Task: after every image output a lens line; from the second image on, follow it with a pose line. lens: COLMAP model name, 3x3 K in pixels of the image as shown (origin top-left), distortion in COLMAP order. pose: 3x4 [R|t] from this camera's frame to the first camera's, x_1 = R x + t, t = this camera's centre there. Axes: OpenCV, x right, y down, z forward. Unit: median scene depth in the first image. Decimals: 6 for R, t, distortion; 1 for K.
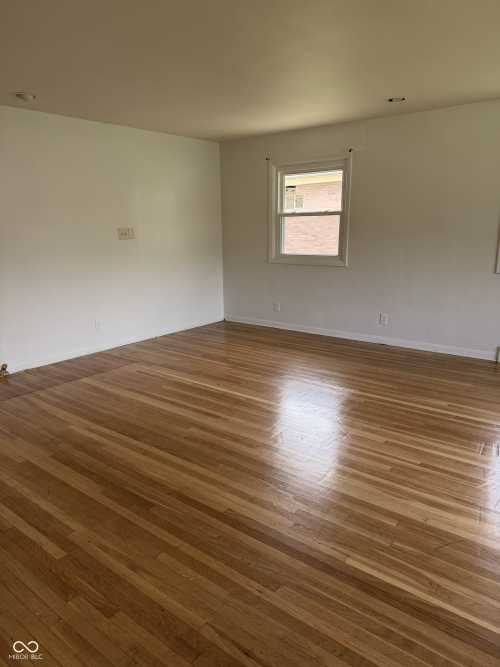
lens RADIAL K [[467.0, 0, 250.0], [0, 467.0, 333.5], [0, 0, 1]] dist [0.127531, -0.191344]
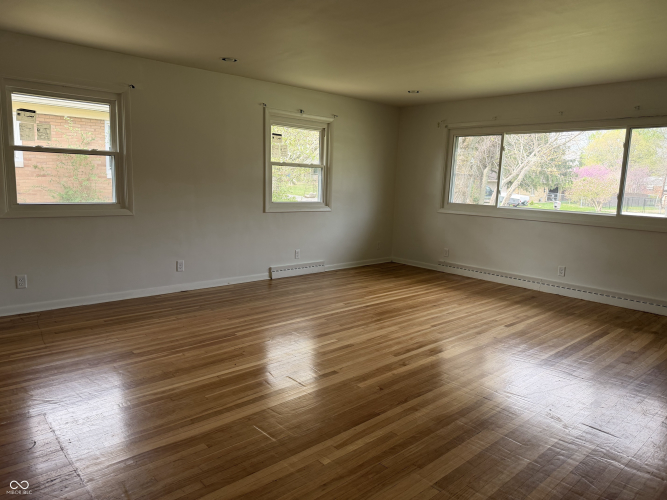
lens RADIAL K [[467.0, 0, 333.5], [0, 467.0, 250.0], [0, 0, 1]] dist [0.127531, -0.191344]
pose [[0.152969, -0.130408, 0.979589, -0.683422], [0.184040, 0.977673, 0.101414, -0.113226], [-0.970943, 0.164770, 0.173553, 0.560078]]
